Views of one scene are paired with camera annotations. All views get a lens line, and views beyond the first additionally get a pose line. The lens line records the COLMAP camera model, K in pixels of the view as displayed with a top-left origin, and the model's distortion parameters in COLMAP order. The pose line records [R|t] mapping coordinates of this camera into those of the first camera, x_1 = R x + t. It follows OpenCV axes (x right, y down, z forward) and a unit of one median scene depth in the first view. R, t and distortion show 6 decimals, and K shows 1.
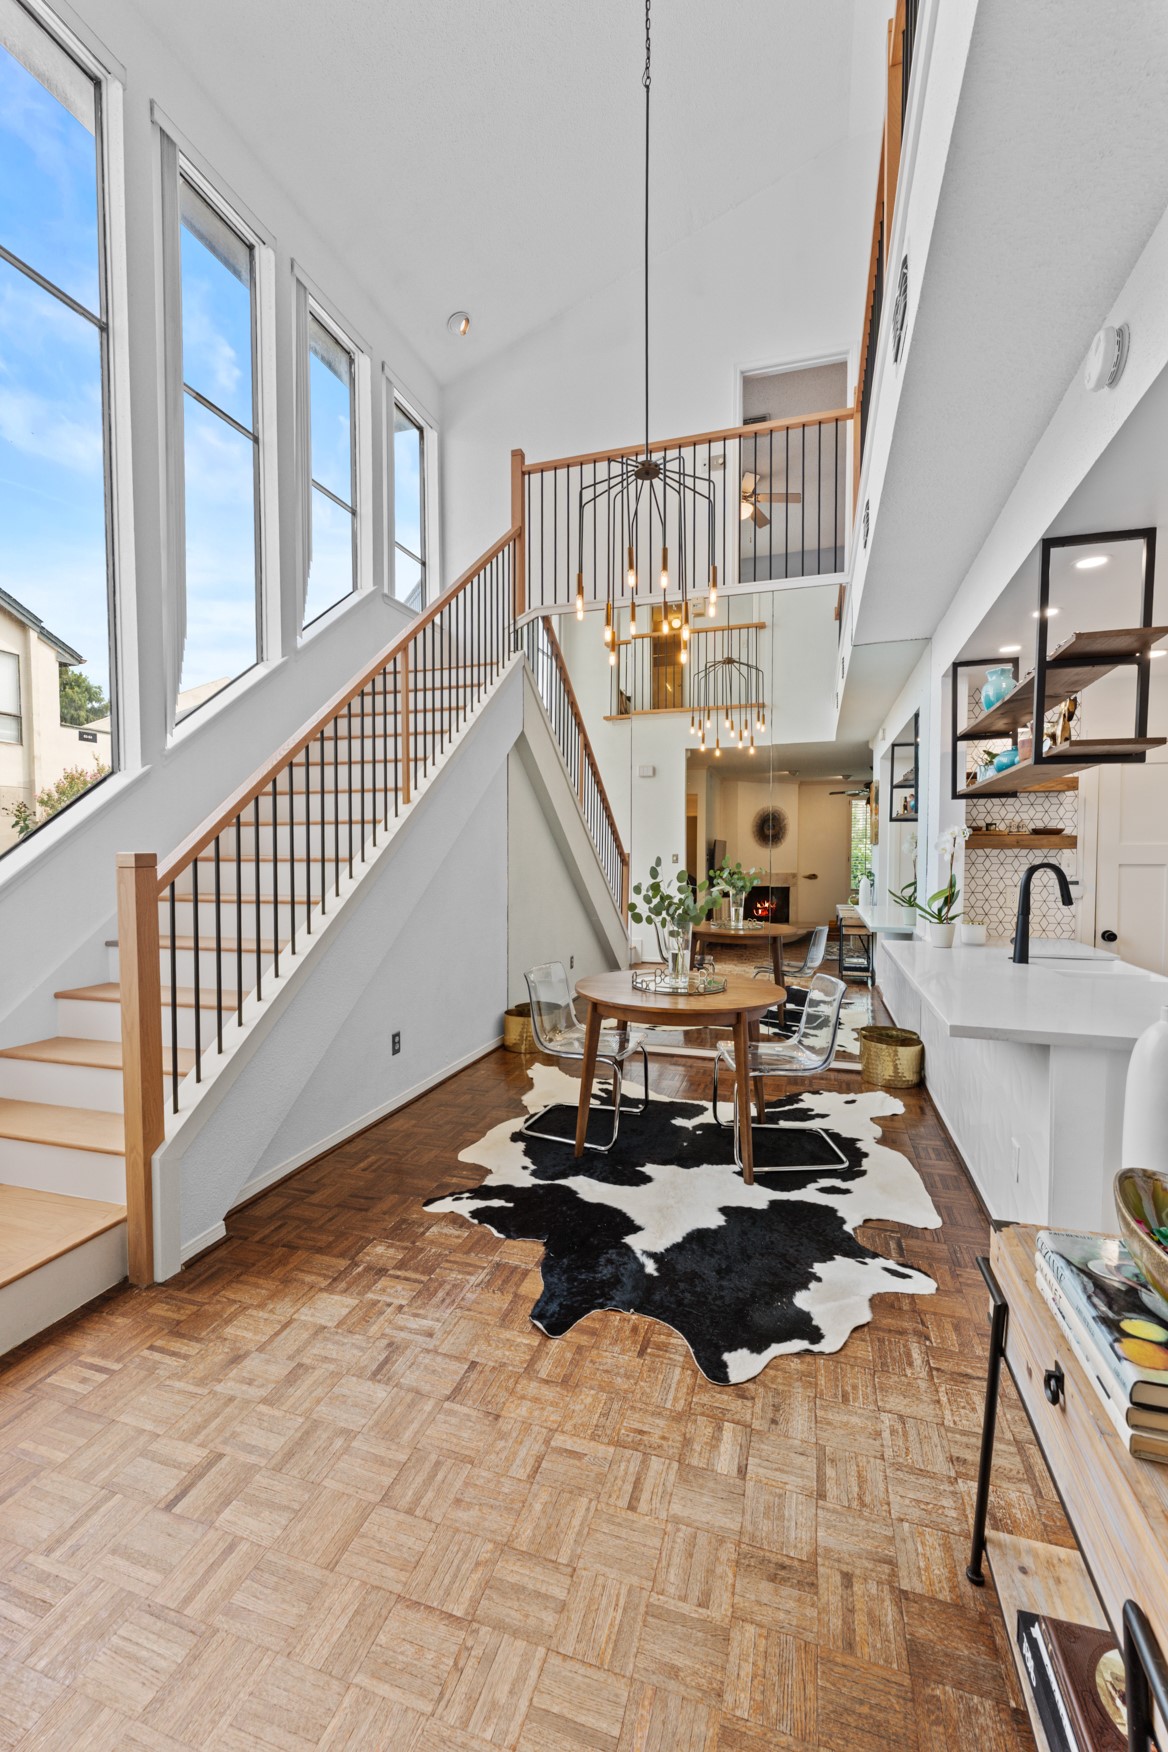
lens RADIAL K [[708.0, 0, 580.8], [0, 708.0, 875.2], [0, 0, 1]] dist [0.003818, 0.000112]
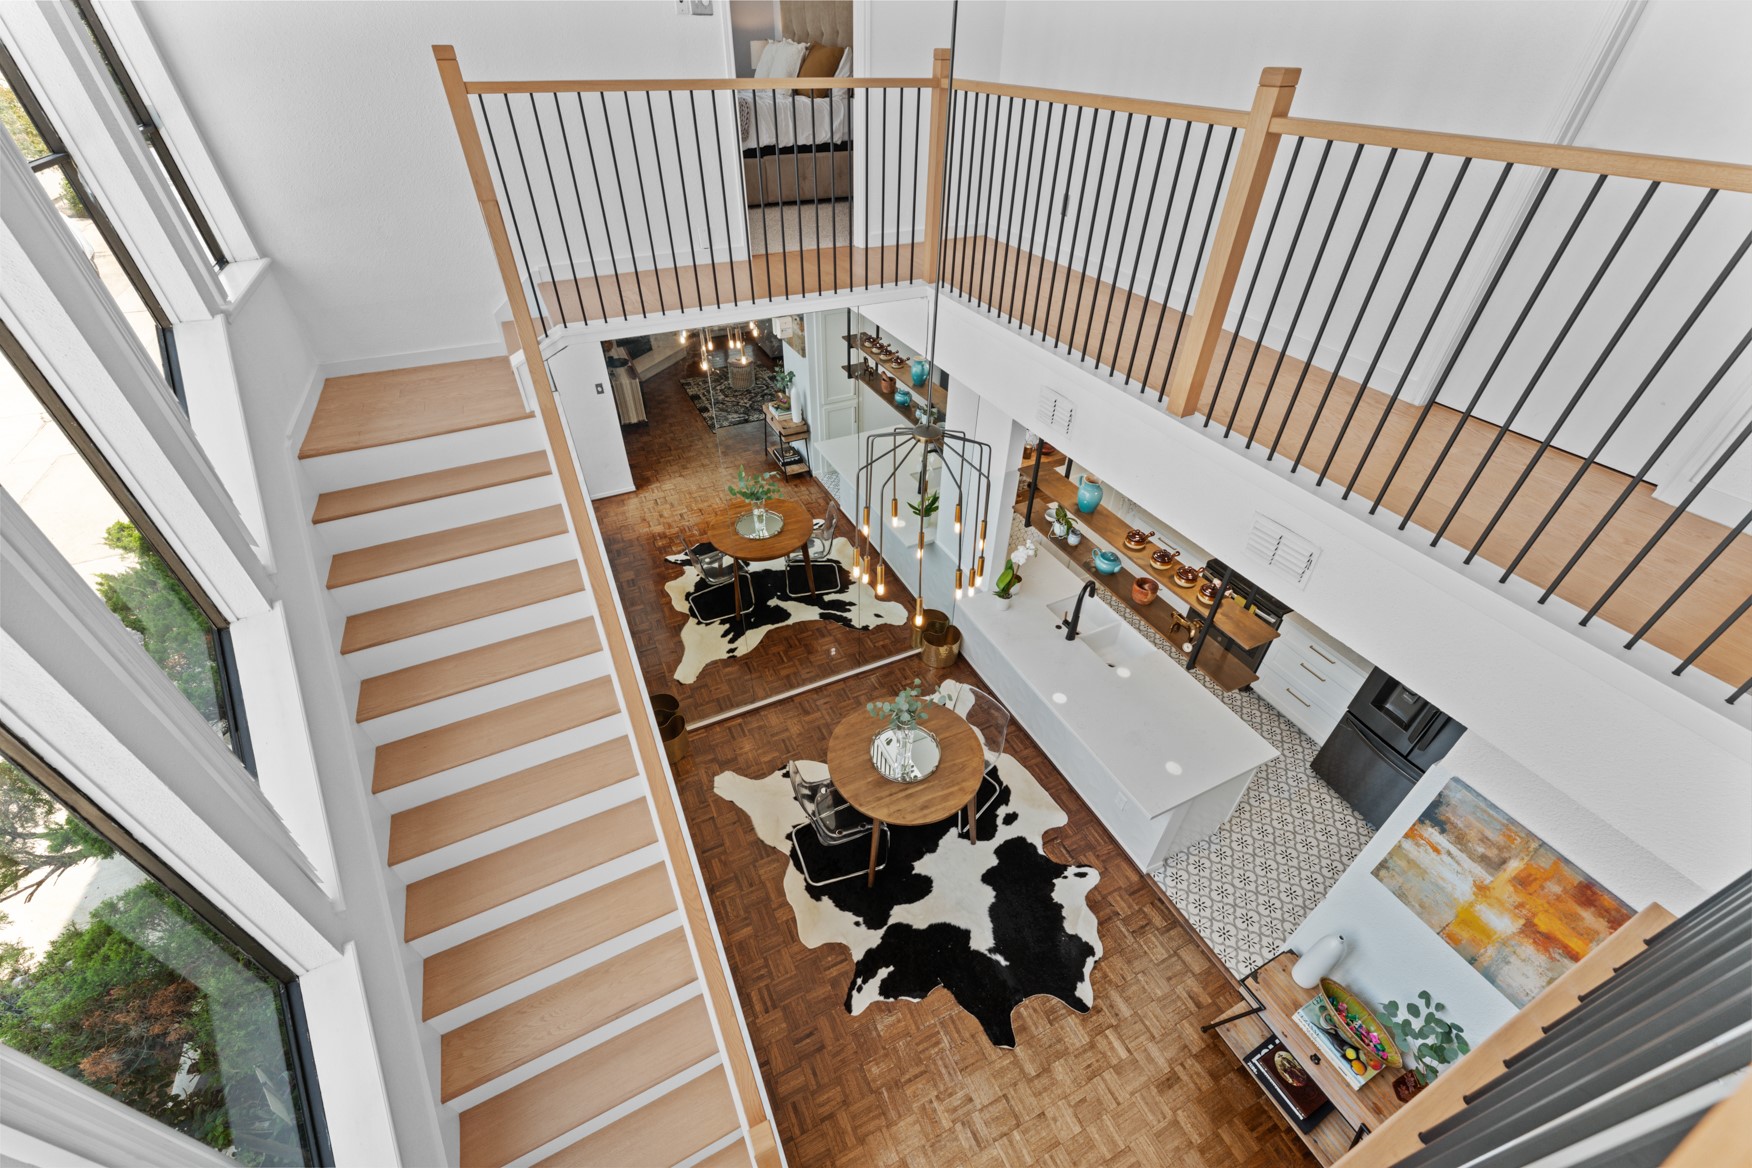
lens RADIAL K [[708.0, 0, 867.1], [0, 708.0, 579.8], [0, 0, 1]] dist [0.003818, 0.000112]
pose [[0.726127, -0.421906, 0.542894, -0.607067], [0.019191, 0.801724, 0.597386, -1.096847], [-0.687293, -0.423359, 0.590251, 0.498420]]
